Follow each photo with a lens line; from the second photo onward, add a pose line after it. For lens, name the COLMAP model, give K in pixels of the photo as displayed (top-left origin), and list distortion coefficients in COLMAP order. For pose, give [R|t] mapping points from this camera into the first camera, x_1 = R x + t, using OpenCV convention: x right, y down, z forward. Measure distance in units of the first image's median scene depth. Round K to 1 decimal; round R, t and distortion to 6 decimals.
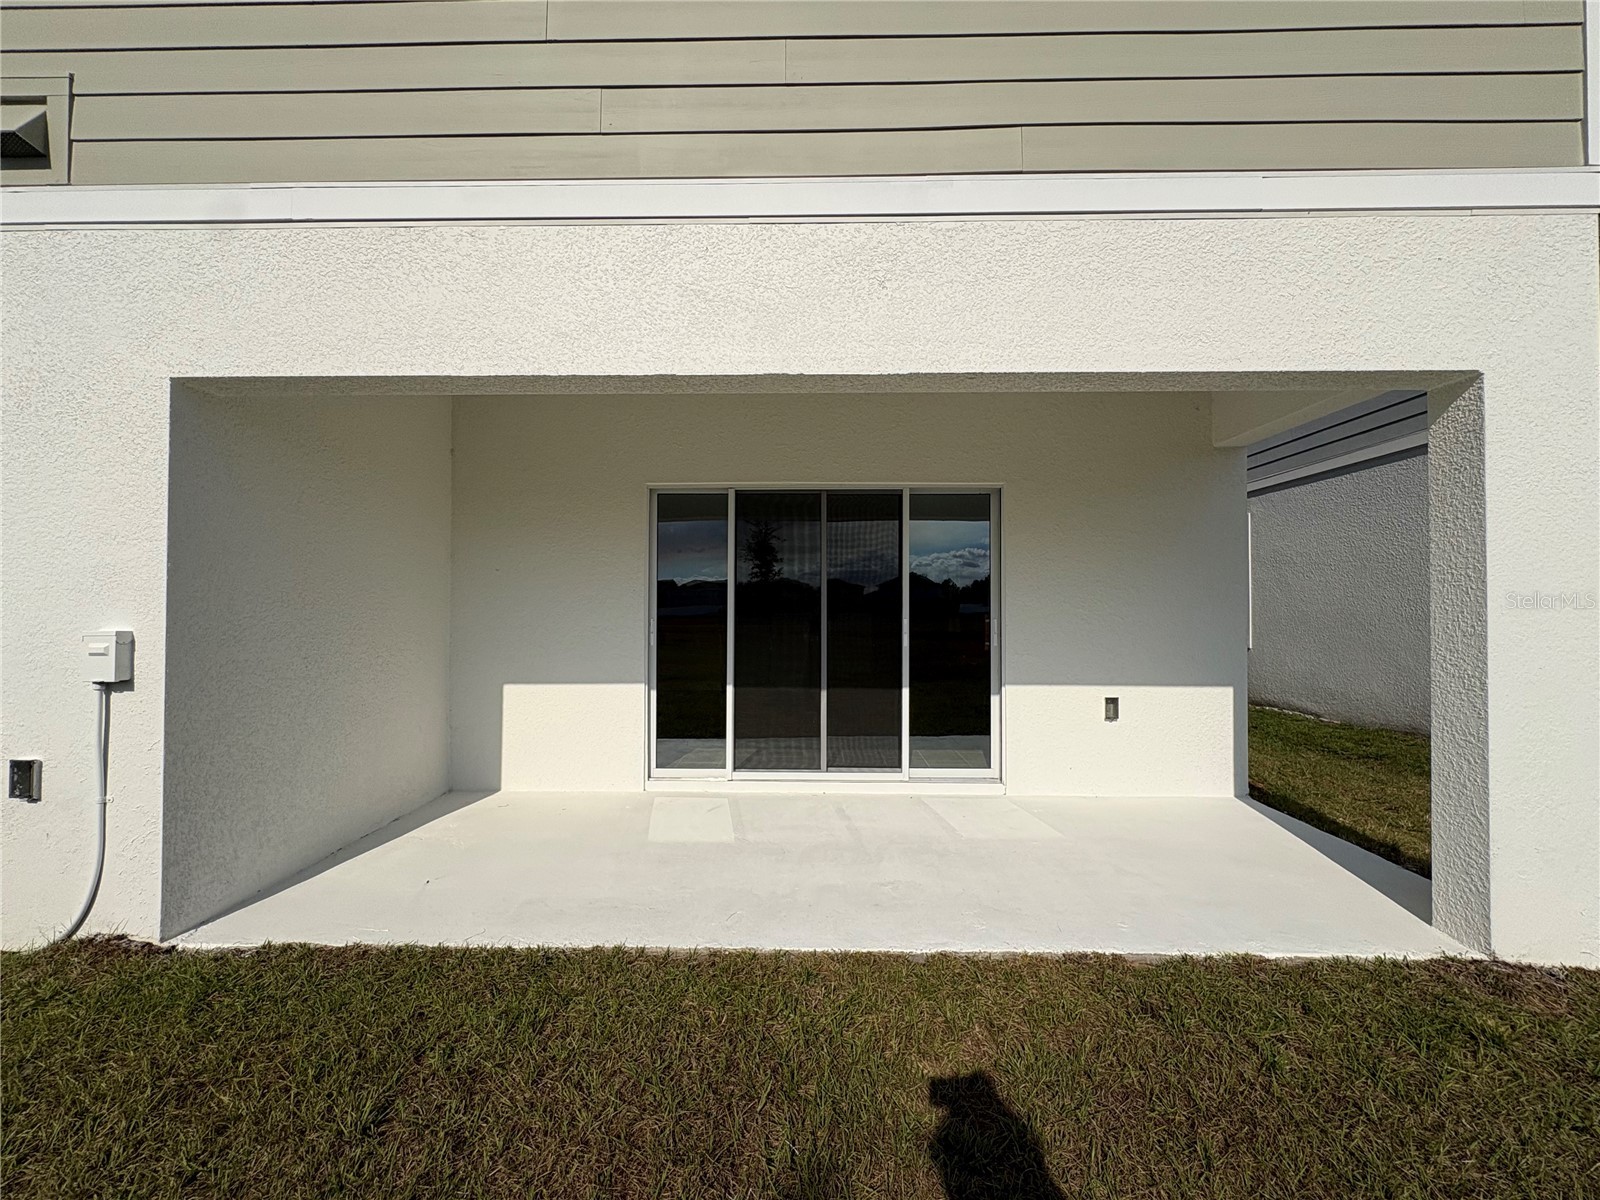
lens RADIAL K [[637.9, 0, 799.8], [0, 637.9, 601.4], [0, 0, 1]] dist [-0.000395, -0.000107]
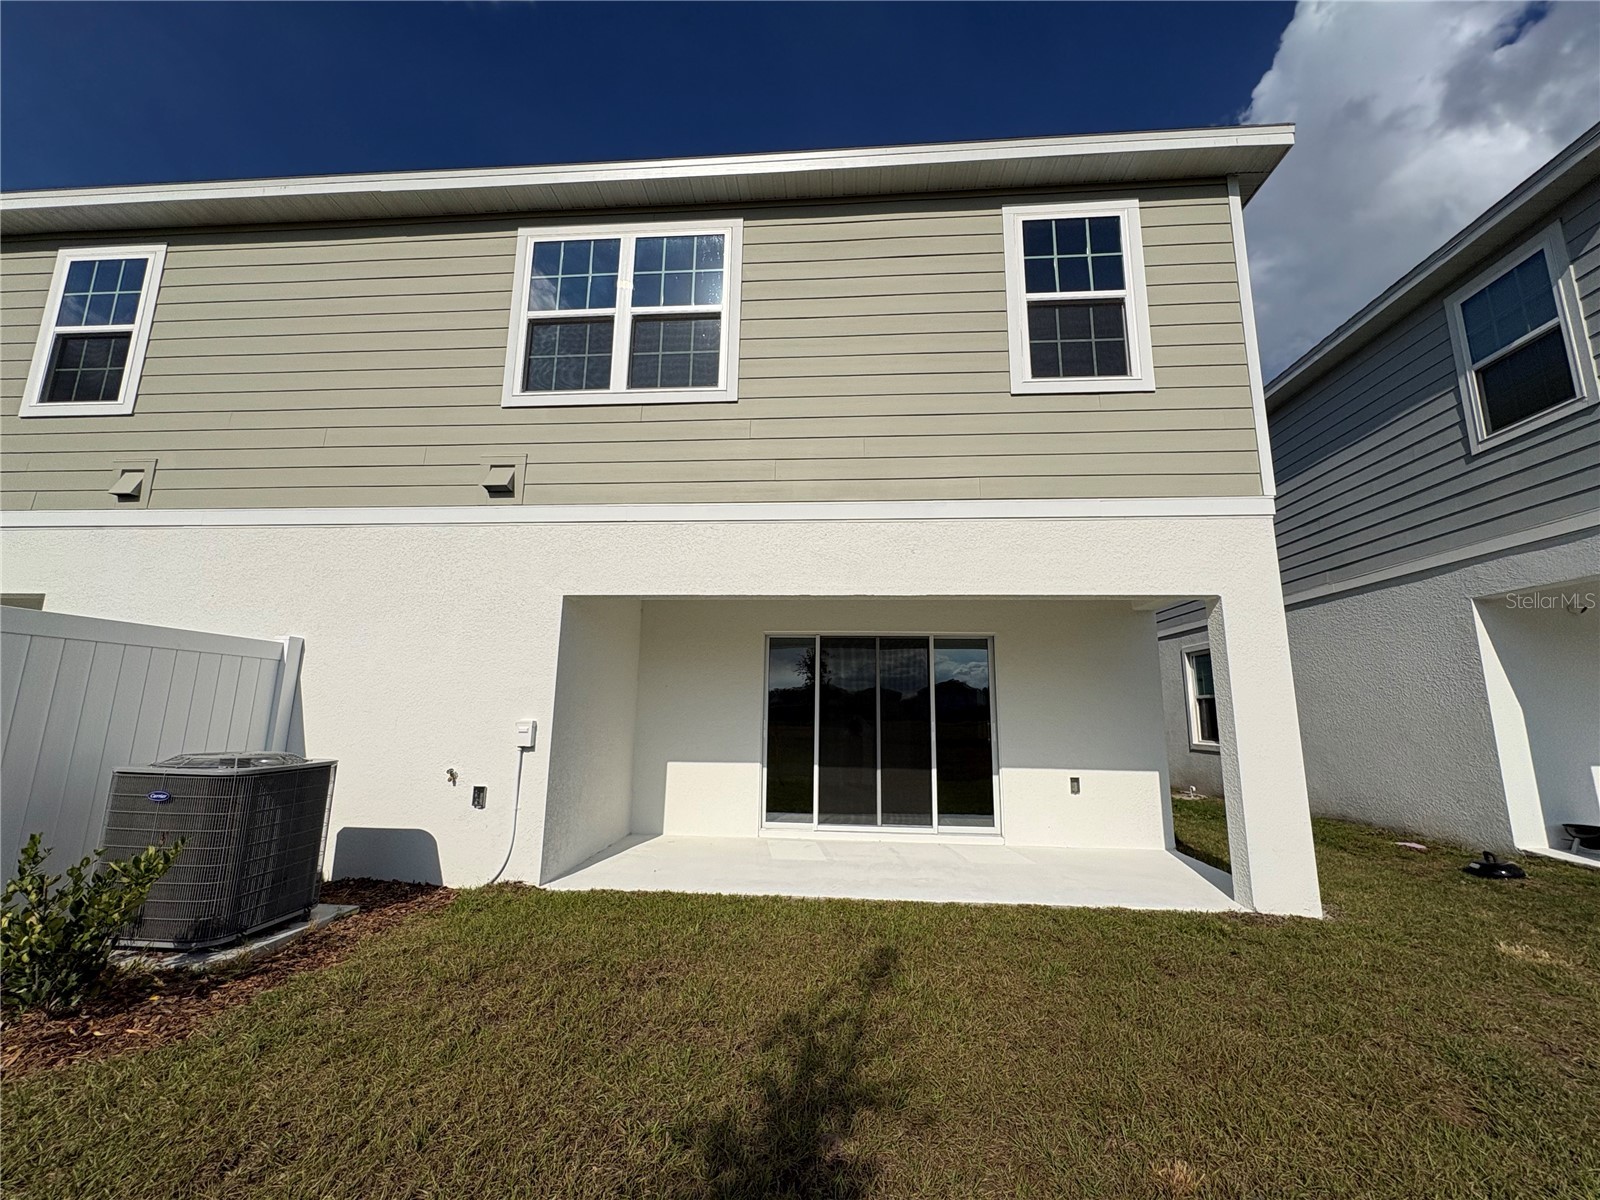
lens RADIAL K [[637.9, 0, 799.8], [0, 637.9, 601.4], [0, 0, 1]] dist [-0.000395, -0.000107]
pose [[0.998396, 0.002349, -0.056565, -0.083254], [-0.011618, 0.986375, -0.164100, -0.002830], [0.055409, 0.164494, 0.984821, -0.718212]]
